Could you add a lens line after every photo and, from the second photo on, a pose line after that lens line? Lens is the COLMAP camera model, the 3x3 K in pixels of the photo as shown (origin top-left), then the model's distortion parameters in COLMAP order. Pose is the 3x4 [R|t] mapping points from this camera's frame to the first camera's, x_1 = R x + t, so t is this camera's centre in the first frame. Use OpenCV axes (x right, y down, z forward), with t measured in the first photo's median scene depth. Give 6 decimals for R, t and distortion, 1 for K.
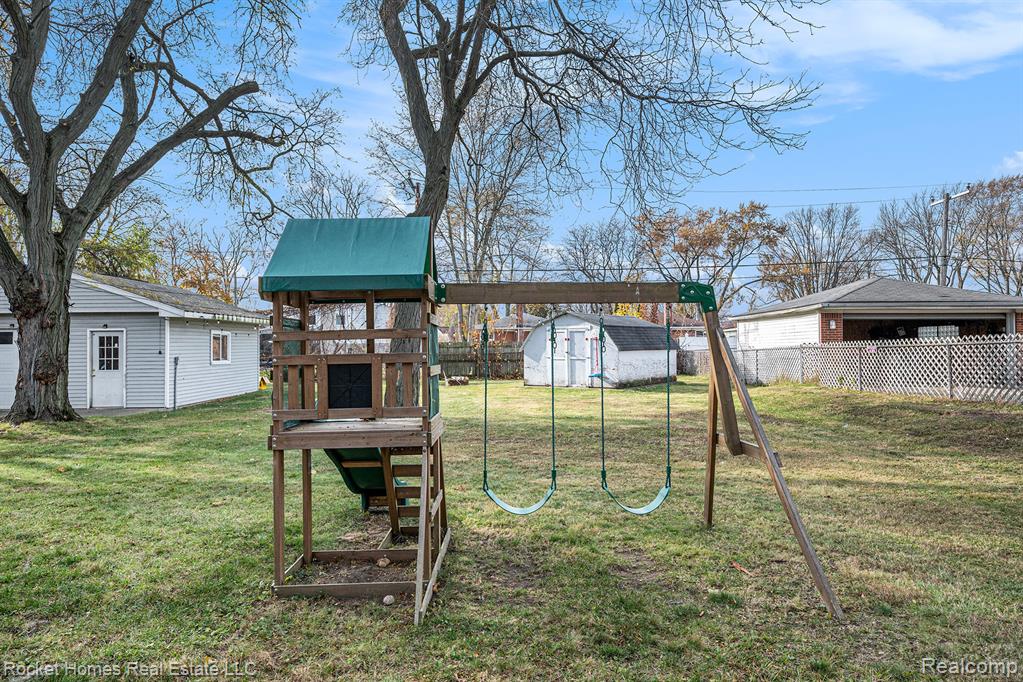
lens RADIAL K [[629.1, 0, 502.5], [0, 629.1, 345.0], [0, 0, 1]] dist [-0.002854, -0.011337]
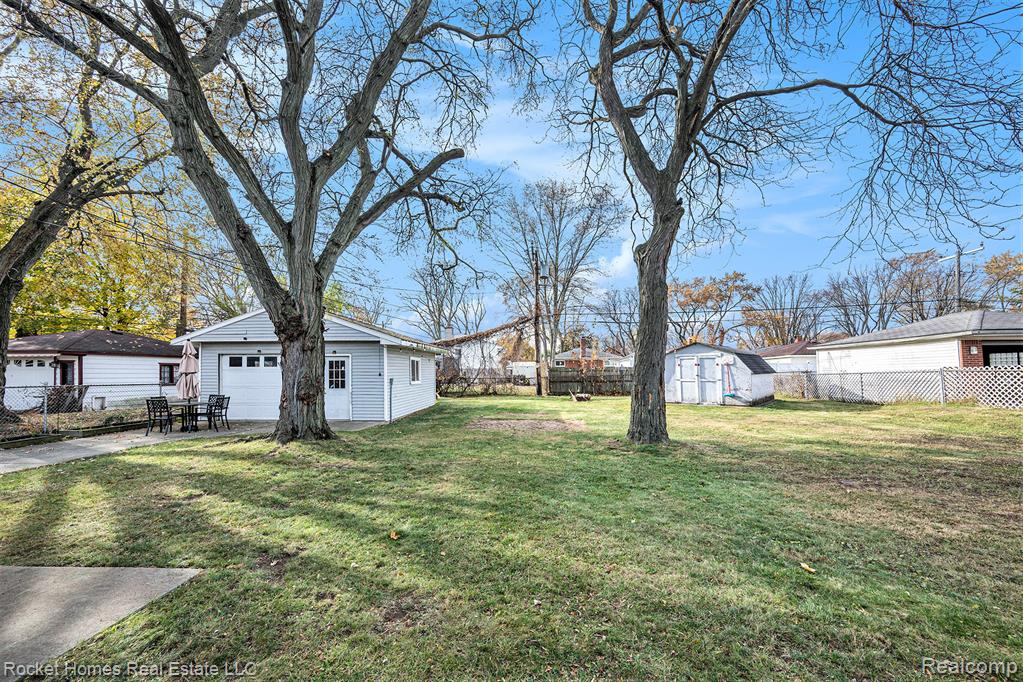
lens RADIAL K [[403.3, 0, 508.7], [0, 403.3, 366.2], [0, 0, 1]] dist [-0.013551, 0.000138]
pose [[0.996913, 0.001046, -0.078512, -0.236764], [-0.001906, 0.999939, -0.010877, 0.004118], [0.078496, 0.010993, 0.996854, 0.247560]]
